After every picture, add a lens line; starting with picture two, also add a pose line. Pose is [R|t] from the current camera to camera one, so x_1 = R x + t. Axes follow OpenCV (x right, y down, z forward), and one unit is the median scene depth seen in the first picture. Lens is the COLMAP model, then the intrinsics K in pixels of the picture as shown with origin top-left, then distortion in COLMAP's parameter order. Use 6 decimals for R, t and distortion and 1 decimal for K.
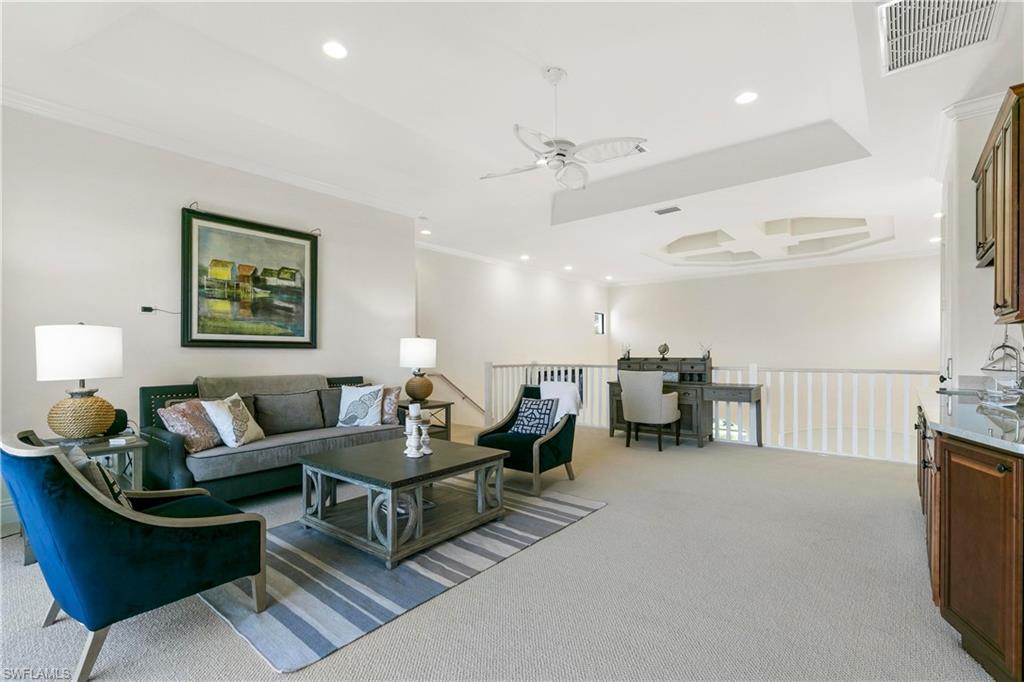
lens RADIAL K [[462.9, 0, 517.4], [0, 462.9, 350.4], [0, 0, 1]] dist [0.001952, -0.000741]
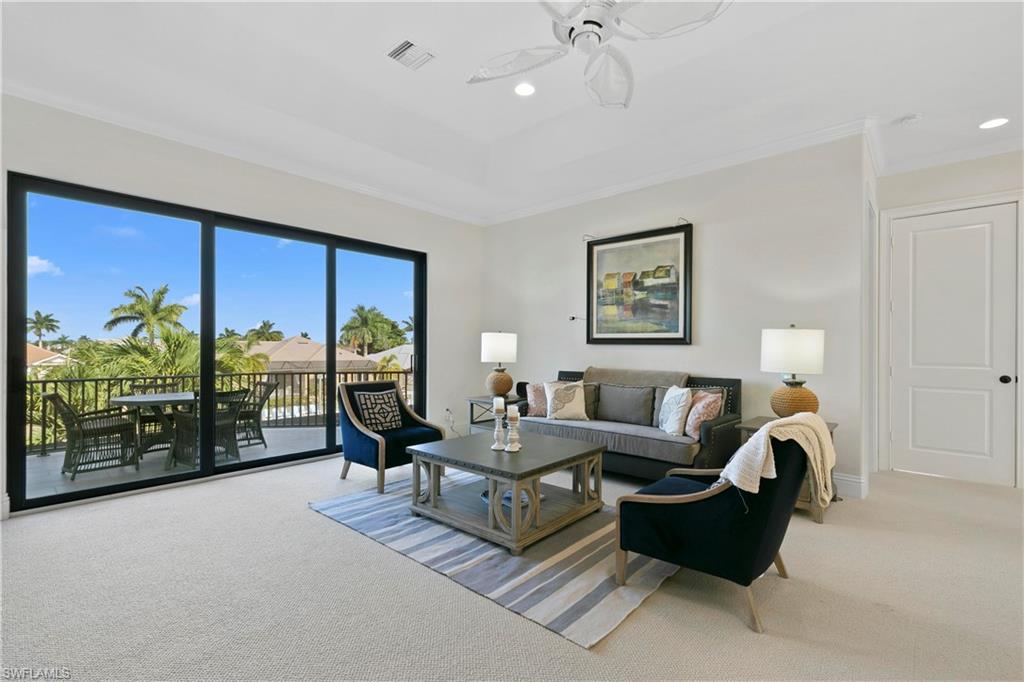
lens RADIAL K [[462.9, 0, 513.5], [0, 462.9, 343.8], [0, 0, 1]] dist [0.001952, -0.000741]
pose [[-0.043719, -0.007911, -0.999013, 0.568114], [-0.004363, 0.999961, -0.007728, 0.003109], [0.999034, 0.004020, -0.043752, 0.757132]]
